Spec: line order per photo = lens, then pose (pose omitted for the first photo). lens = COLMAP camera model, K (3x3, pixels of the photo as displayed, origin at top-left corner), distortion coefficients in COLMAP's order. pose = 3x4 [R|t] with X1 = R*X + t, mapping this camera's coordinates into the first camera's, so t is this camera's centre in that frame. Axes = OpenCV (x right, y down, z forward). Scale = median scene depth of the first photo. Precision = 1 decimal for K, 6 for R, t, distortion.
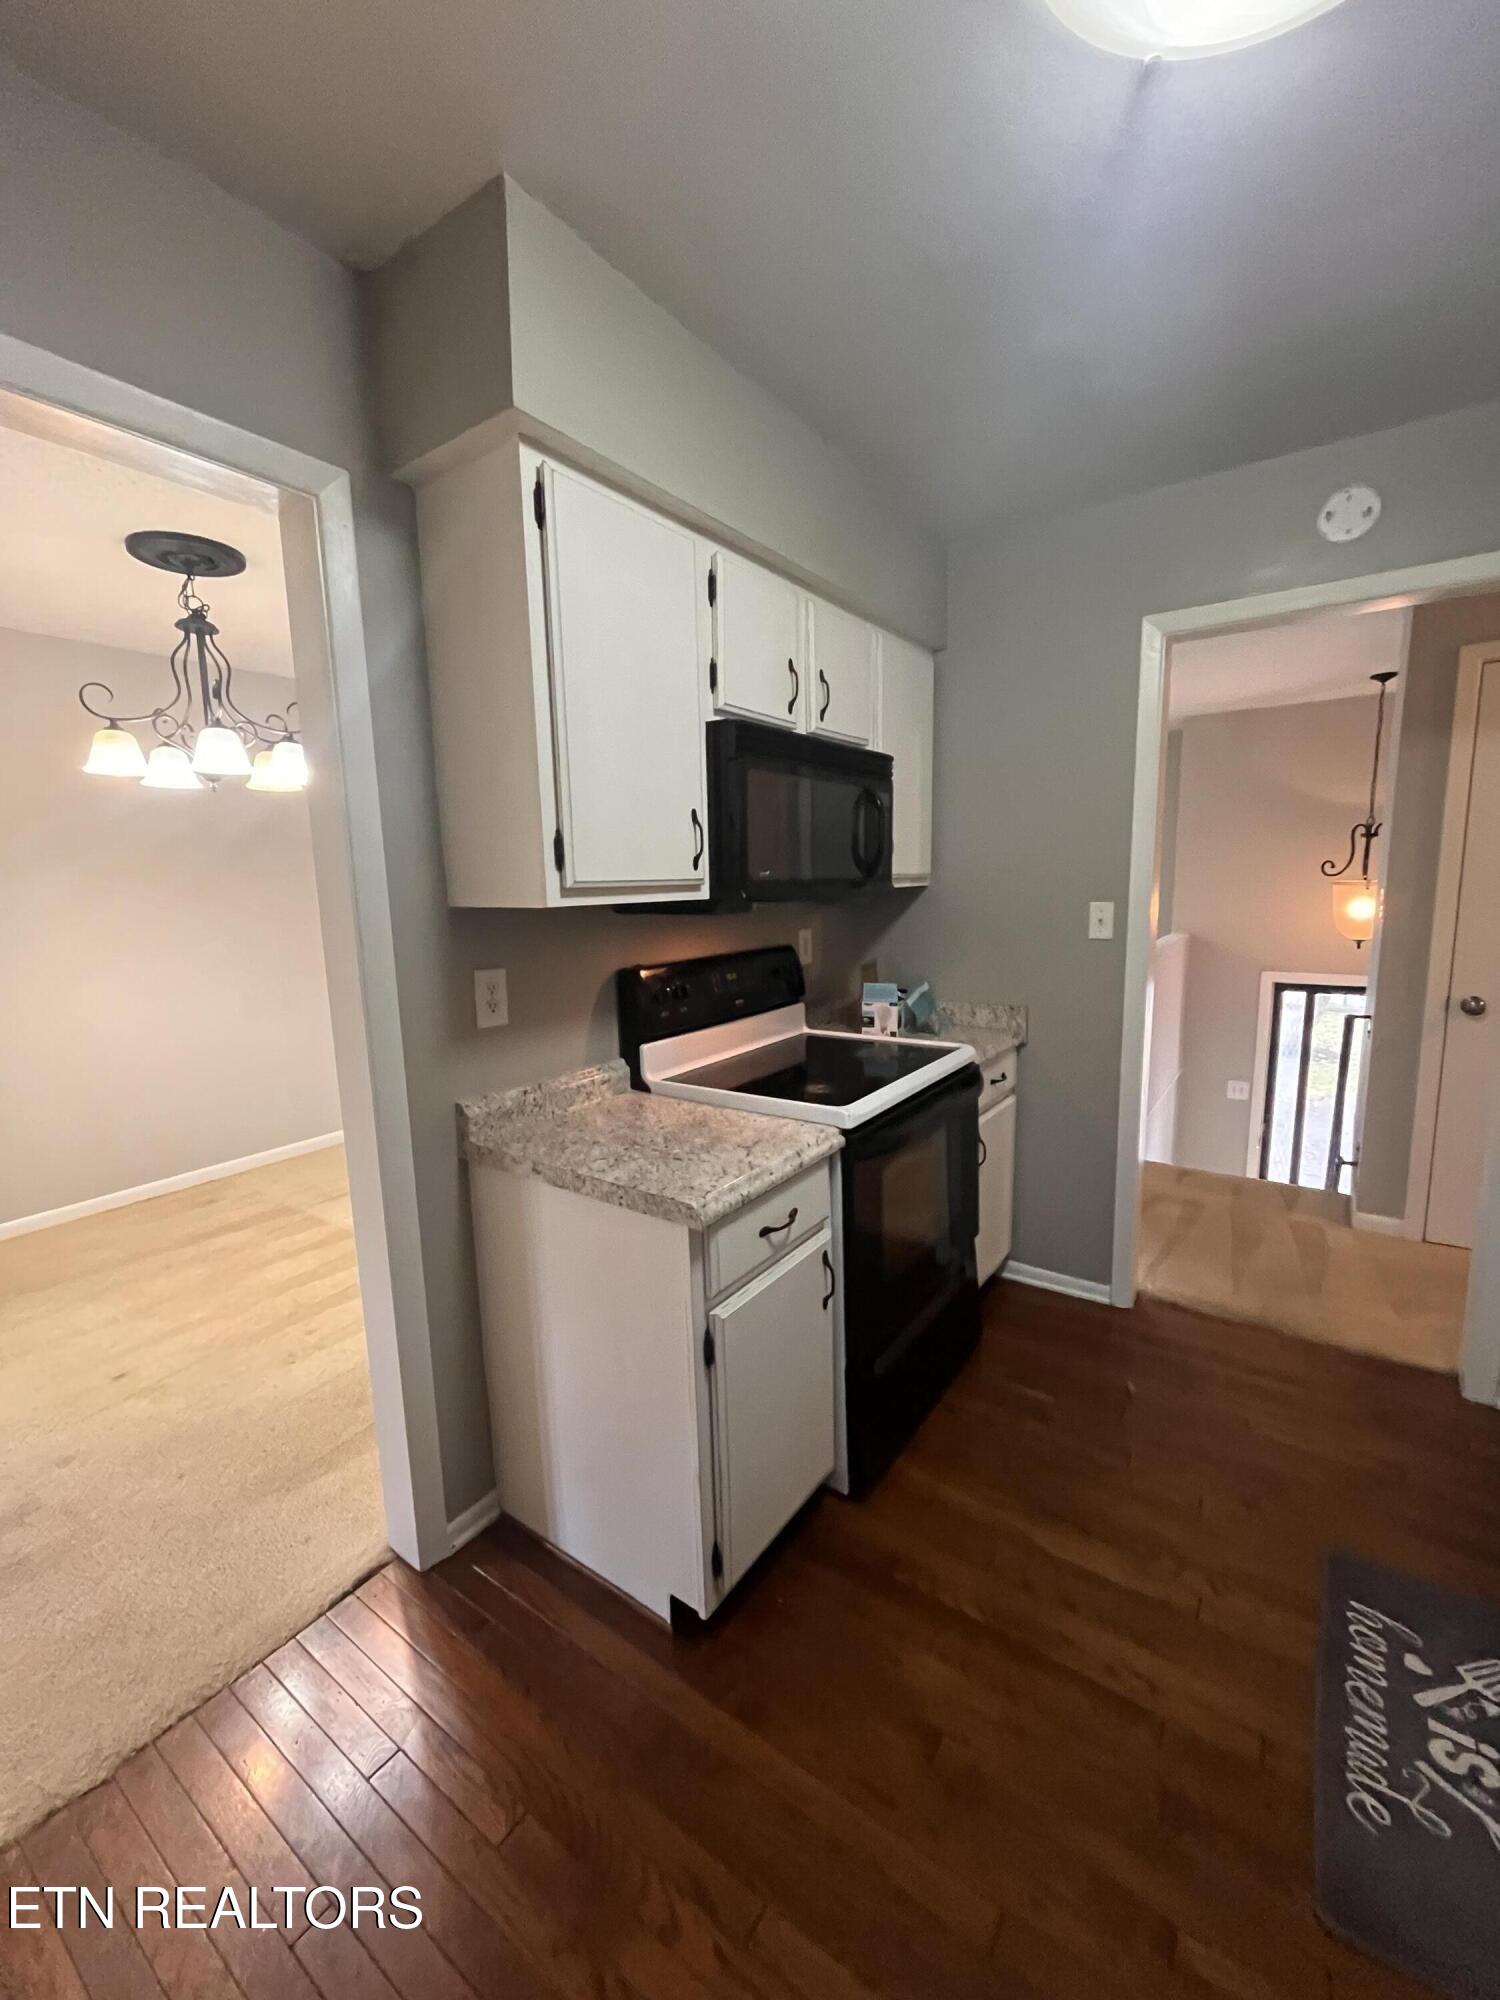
lens RADIAL K [[804.5, 0, 749.5], [0, 804.5, 1005.7], [0, 0, 1]] dist [-0.005840, 0.000580]
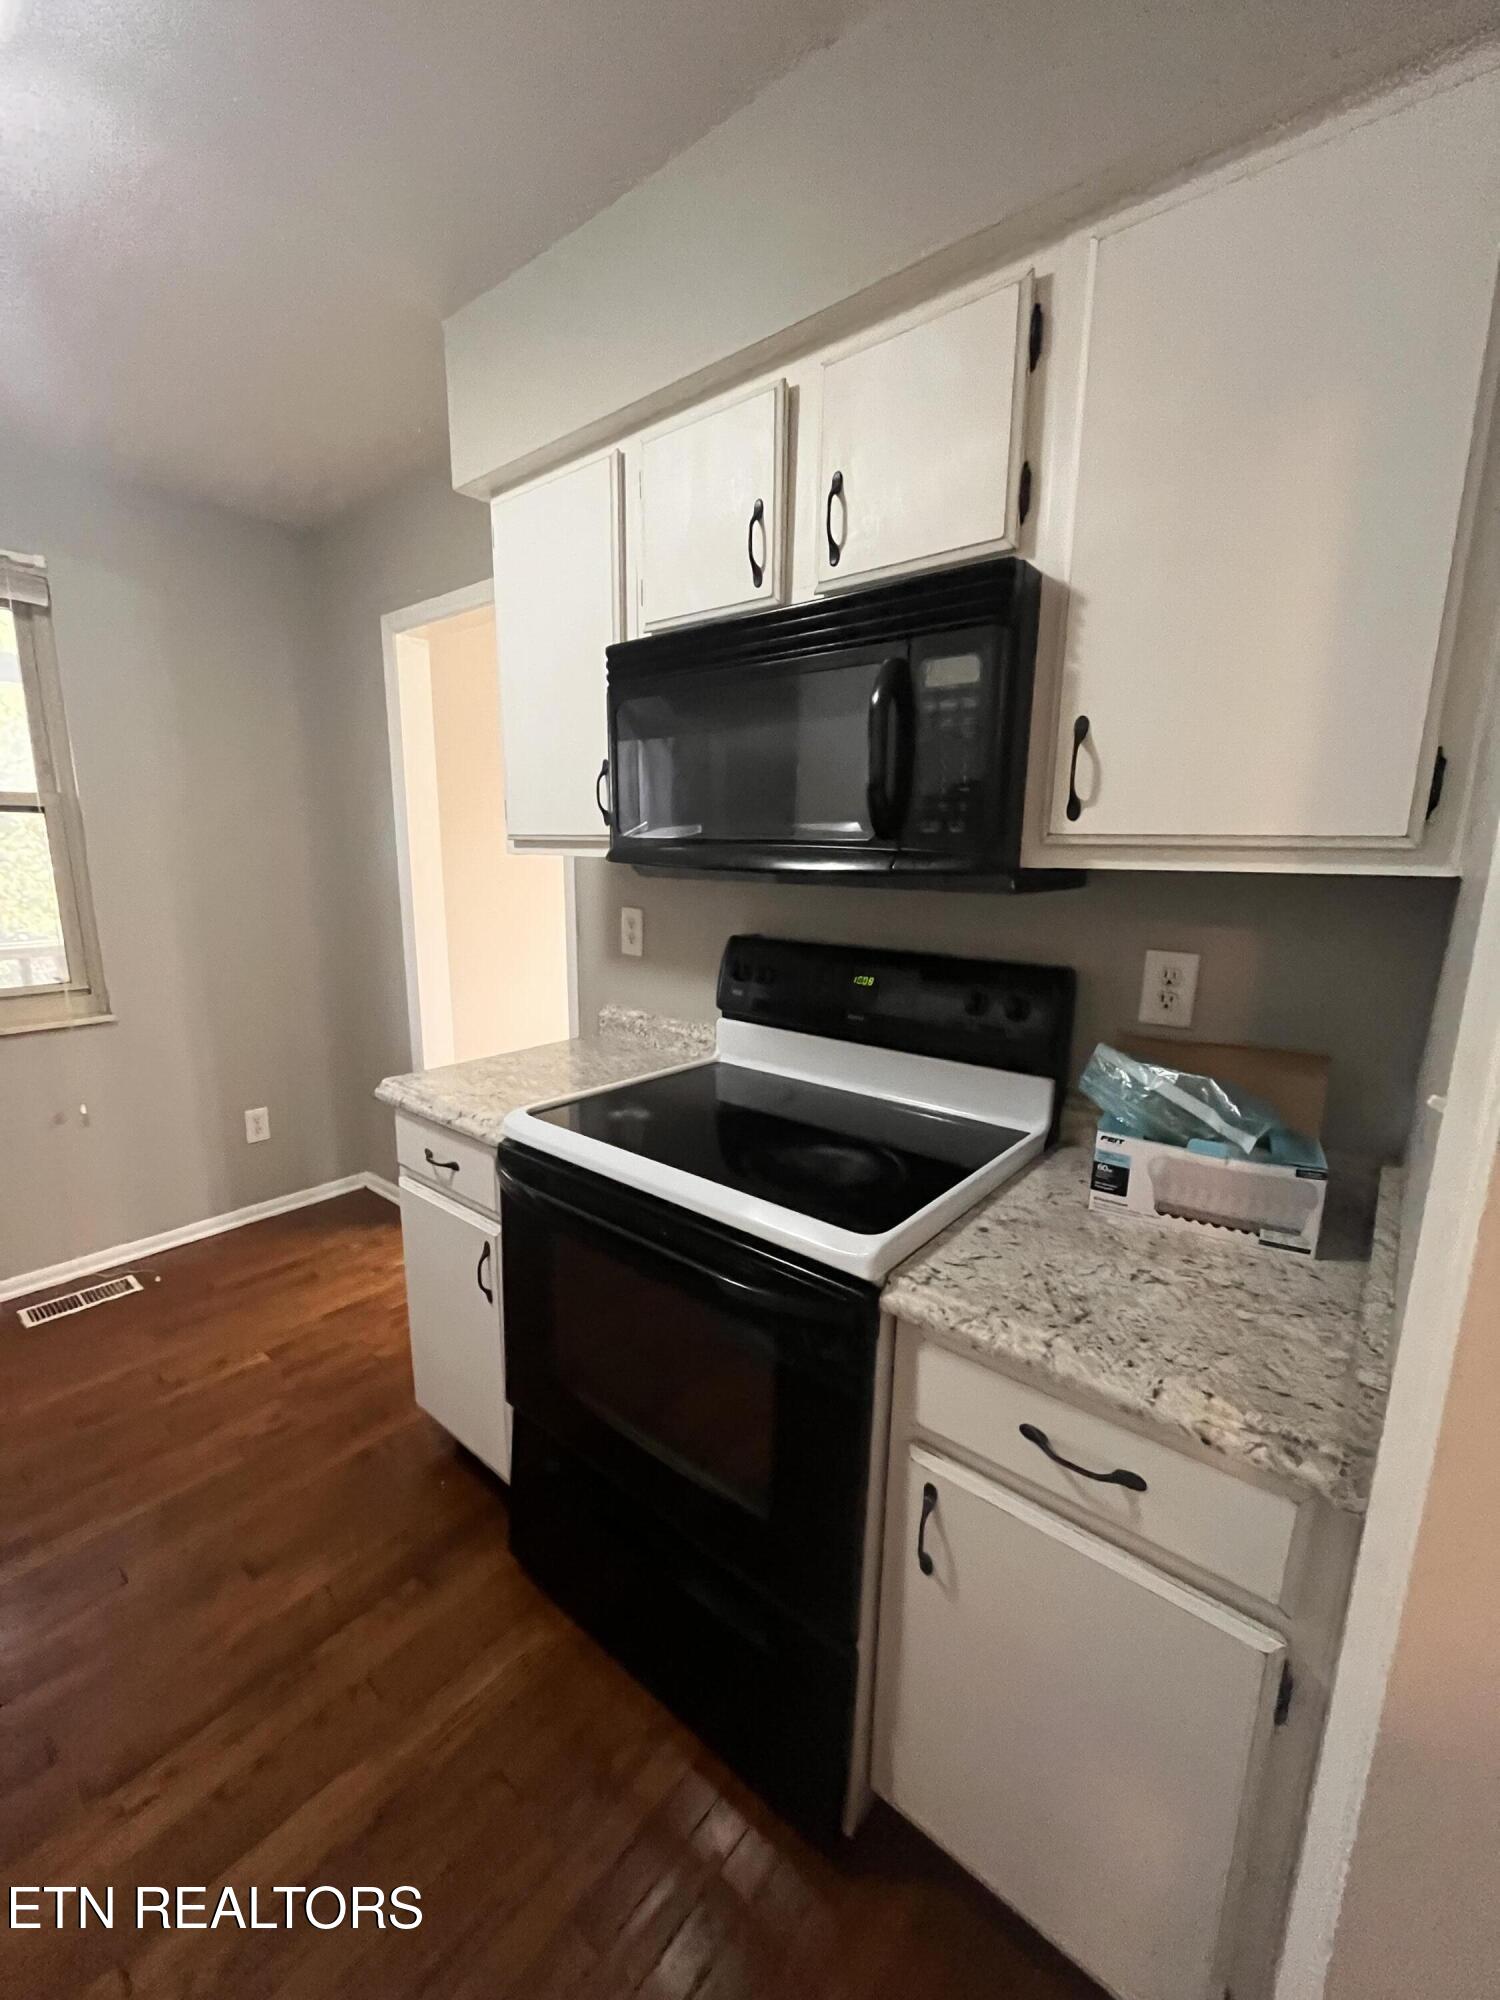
lens RADIAL K [[804.5, 0, 747.0], [0, 804.5, 1004.5], [0, 0, 1]] dist [-0.005840, 0.000580]
pose [[-0.073741, 0.212501, -0.974374, 0.975537], [-0.168768, 0.960284, 0.222200, -0.225638], [0.982894, 0.180828, -0.034949, 1.365582]]
